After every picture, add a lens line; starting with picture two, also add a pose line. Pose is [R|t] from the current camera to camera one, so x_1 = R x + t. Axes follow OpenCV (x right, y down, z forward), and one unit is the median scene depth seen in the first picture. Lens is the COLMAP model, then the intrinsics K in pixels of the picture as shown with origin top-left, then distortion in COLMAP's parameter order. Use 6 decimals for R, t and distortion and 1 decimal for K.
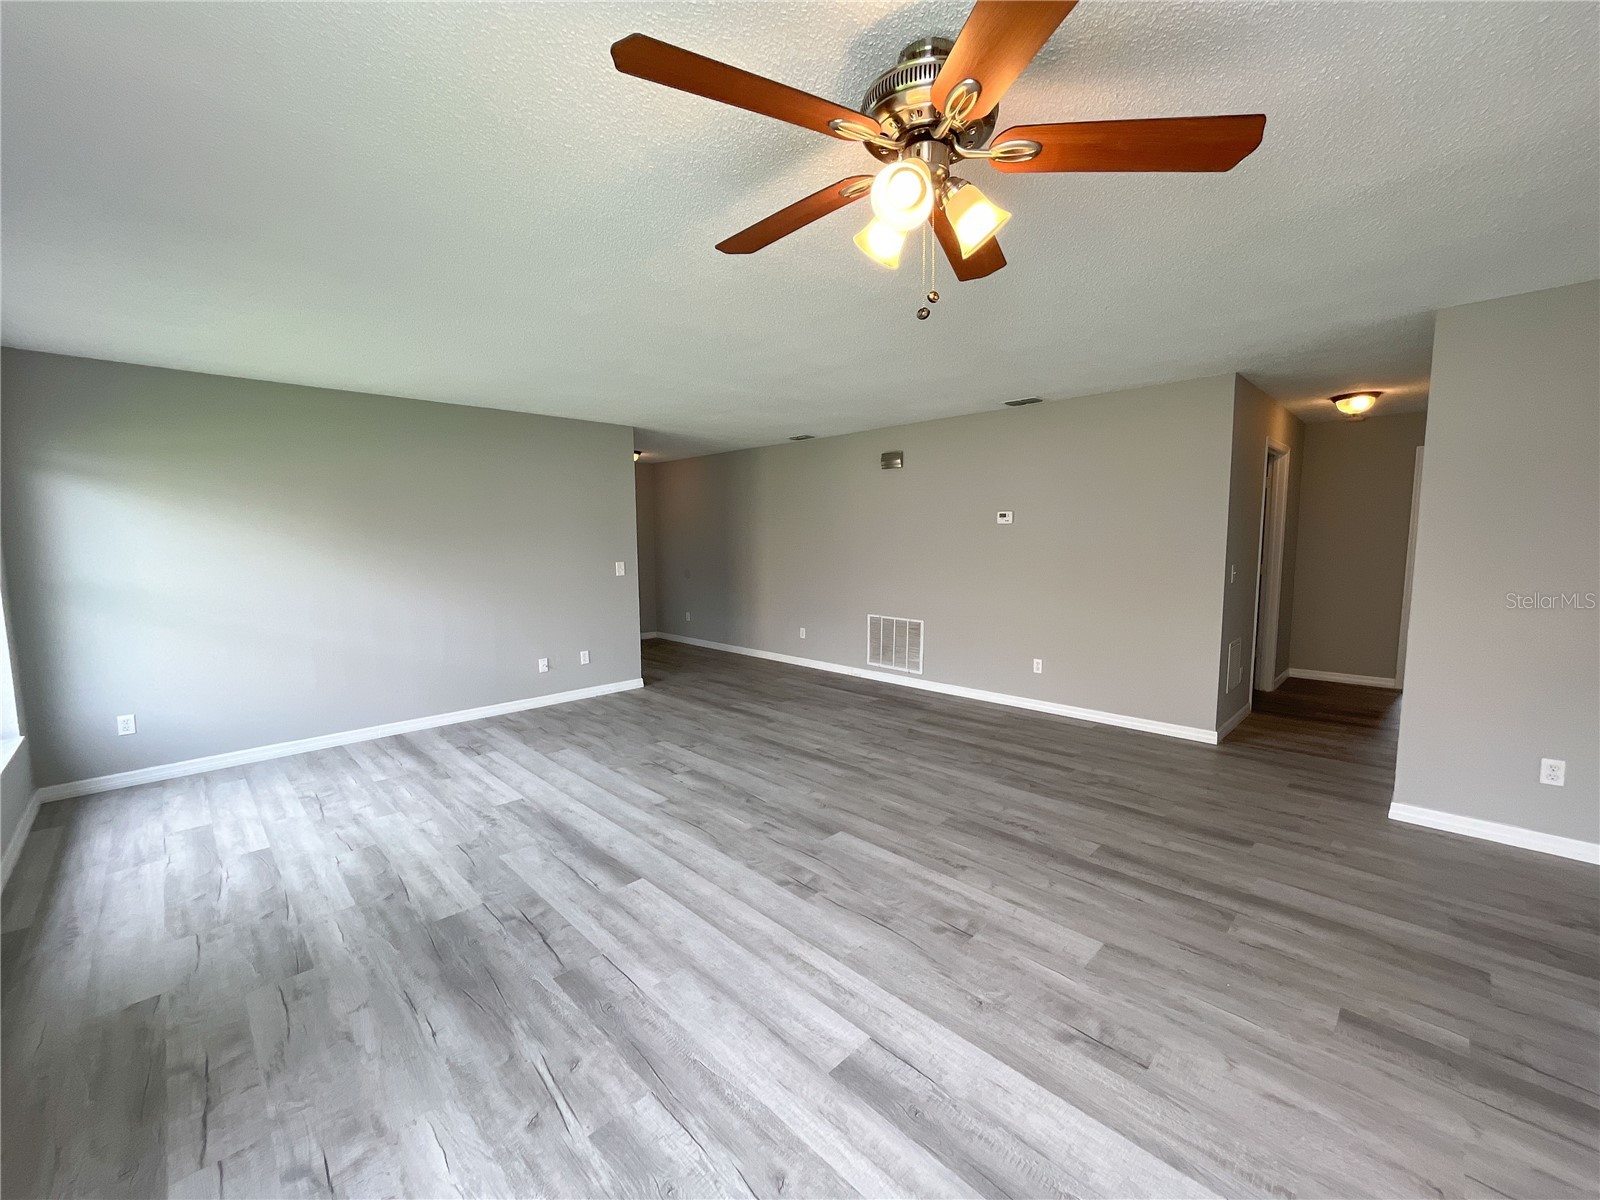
lens RADIAL K [[647.2, 0, 807.4], [0, 647.2, 601.9], [0, 0, 1]] dist [-0.001952, -0.000145]
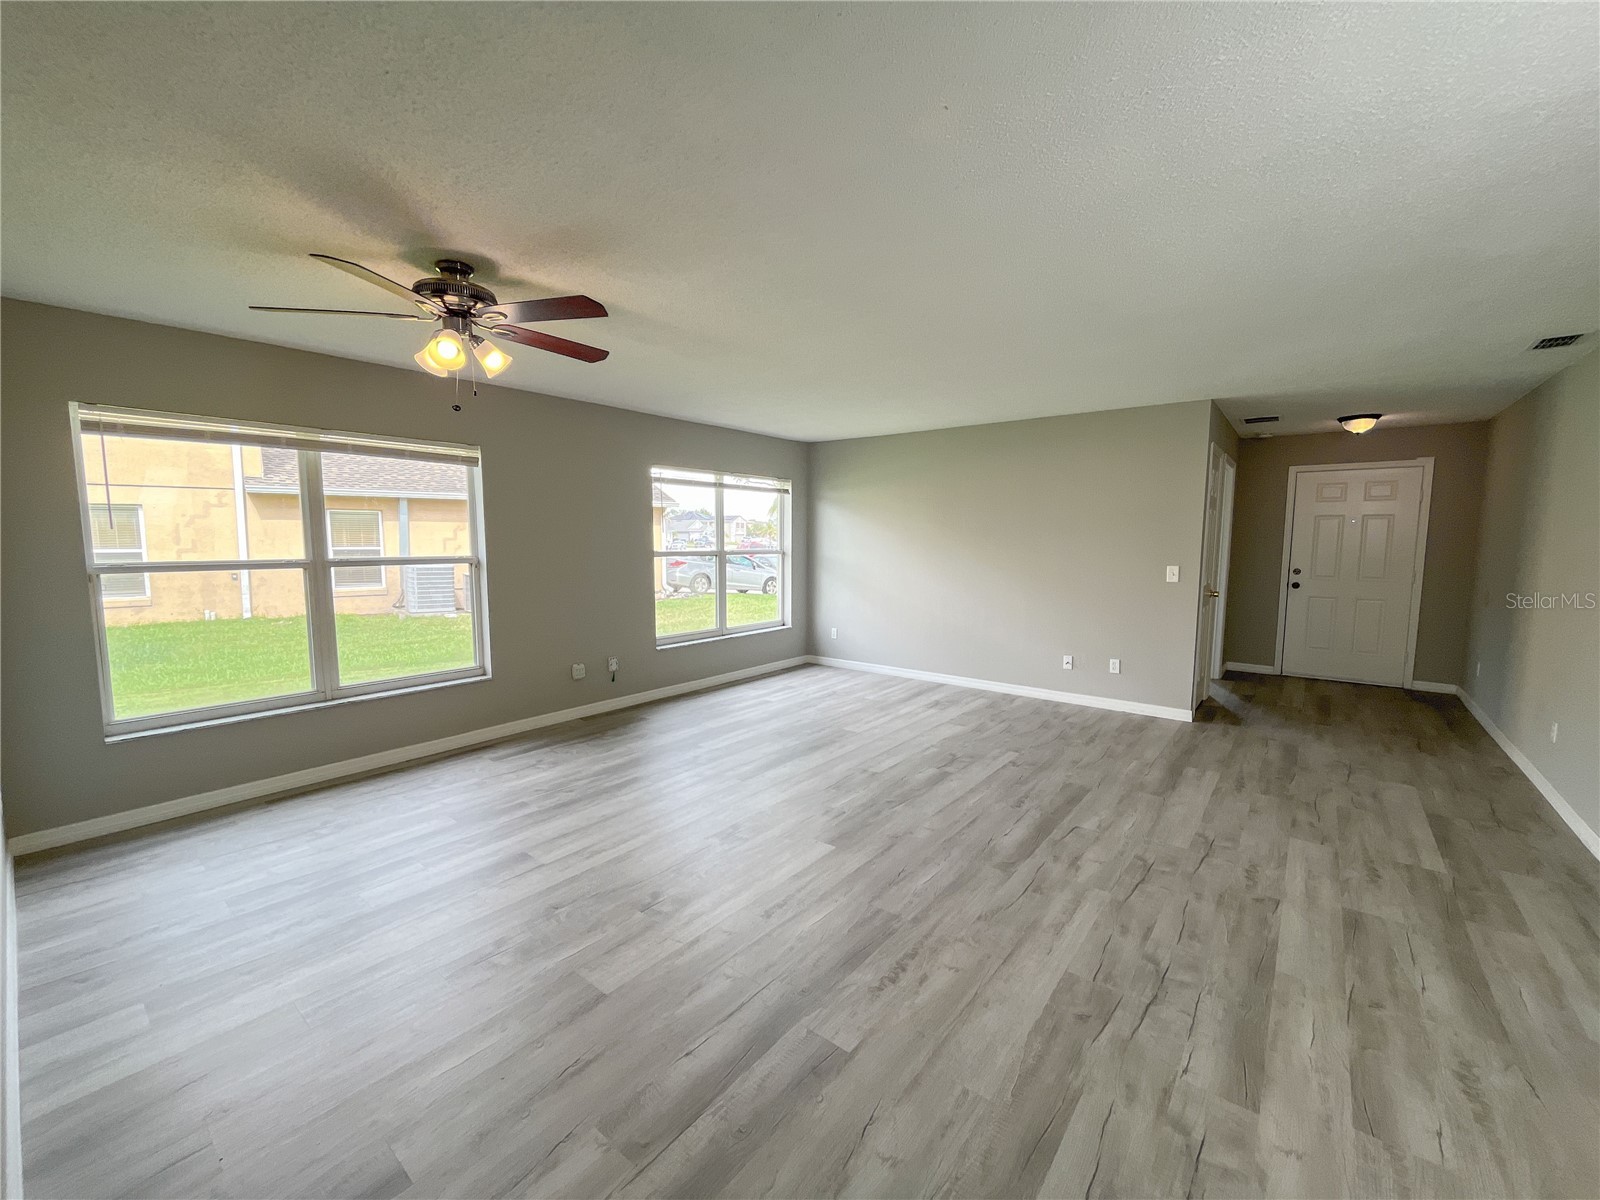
lens RADIAL K [[647.2, 0, 792.2], [0, 647.2, 602.2], [0, 0, 1]] dist [-0.001952, -0.000145]
pose [[0.103852, 0.111420, -0.988332, 0.748278], [-0.105578, 0.989326, 0.100438, -0.071006], [0.988973, 0.093915, 0.114507, 0.629940]]
